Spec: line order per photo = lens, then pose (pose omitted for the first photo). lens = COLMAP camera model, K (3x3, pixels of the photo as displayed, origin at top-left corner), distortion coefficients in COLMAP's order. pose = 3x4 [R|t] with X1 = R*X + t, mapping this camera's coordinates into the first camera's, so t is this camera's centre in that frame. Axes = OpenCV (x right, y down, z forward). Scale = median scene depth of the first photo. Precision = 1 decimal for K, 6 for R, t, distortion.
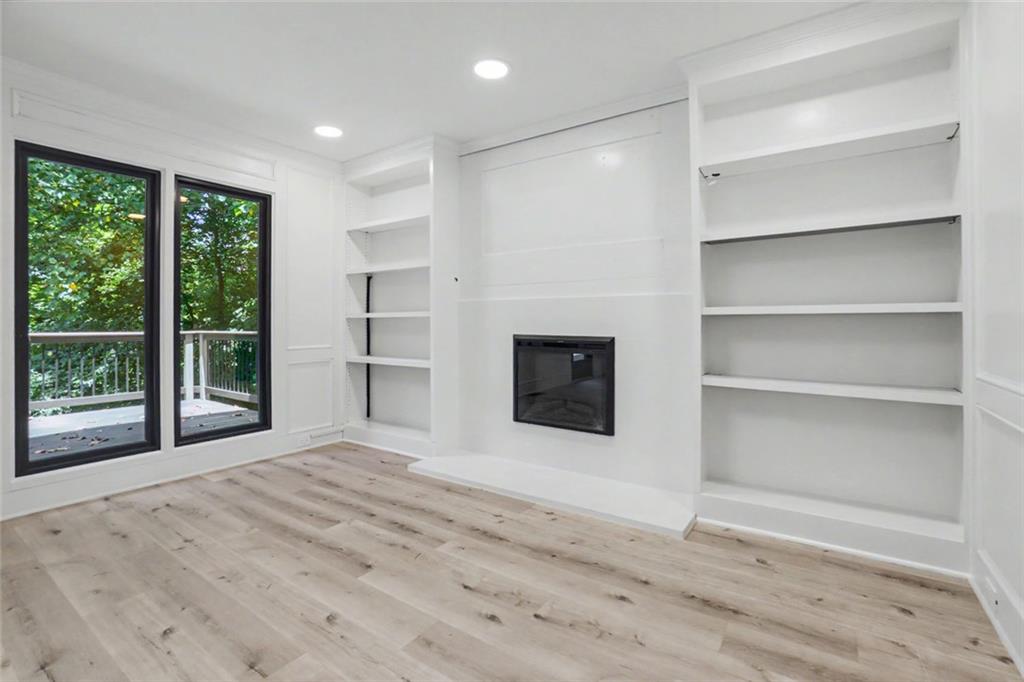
lens RADIAL K [[471.9, 0, 495.5], [0, 471.9, 312.9], [0, 0, 1]] dist [-0.063770, 0.023684]
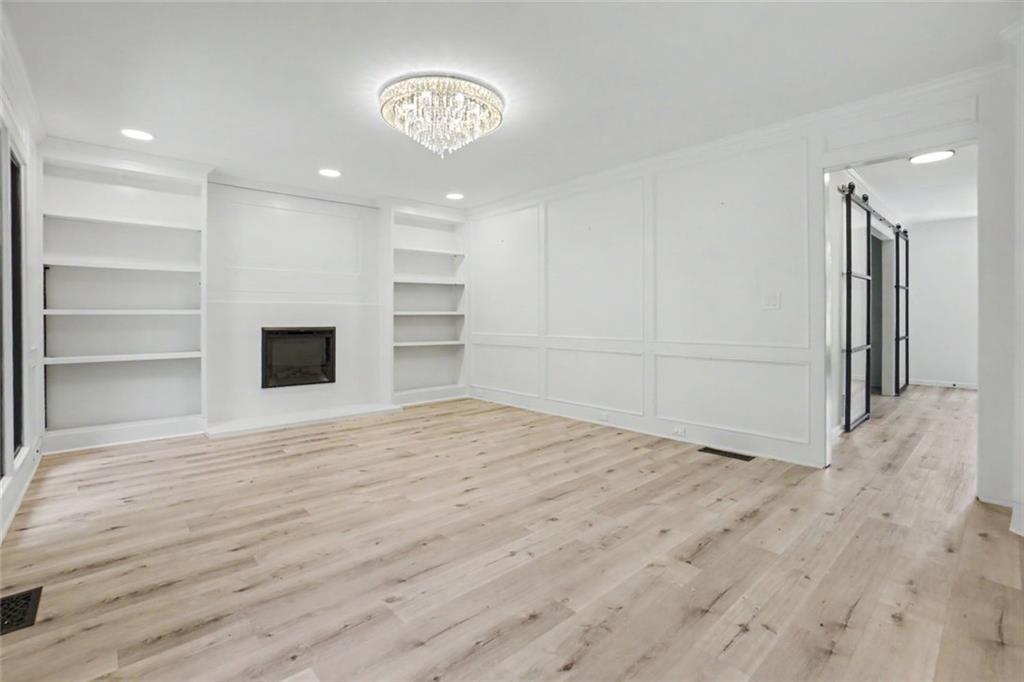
lens RADIAL K [[468.7, 0, 507.3], [0, 468.7, 312.2], [0, 0, 1]] dist [-0.065433, 0.022694]
pose [[0.236092, 0.012571, 0.971649, -1.255539], [-0.011584, 0.999882, -0.010122, 0.006020], [-0.971662, -0.008866, 0.236210, -0.051037]]
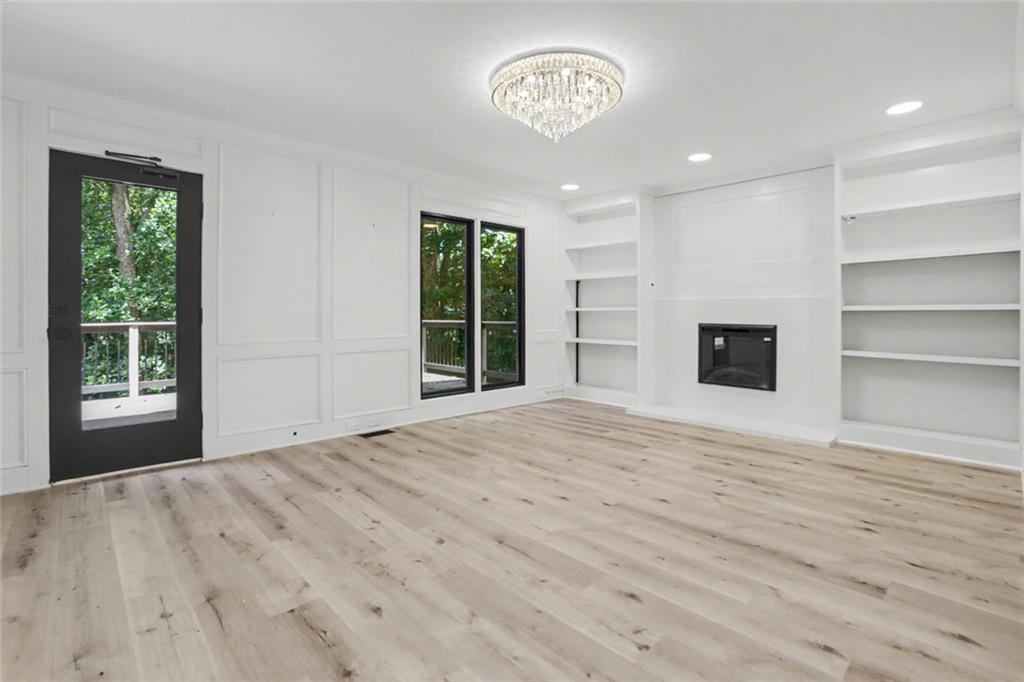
lens RADIAL K [[468.7, 0, 507.3], [0, 468.7, 312.2], [0, 0, 1]] dist [-0.065433, 0.022694]
pose [[0.980503, 0.004741, -0.196447, -0.287934], [-0.002018, 0.999899, 0.014056, -0.007932], [0.196494, -0.013386, 0.980414, -0.576880]]
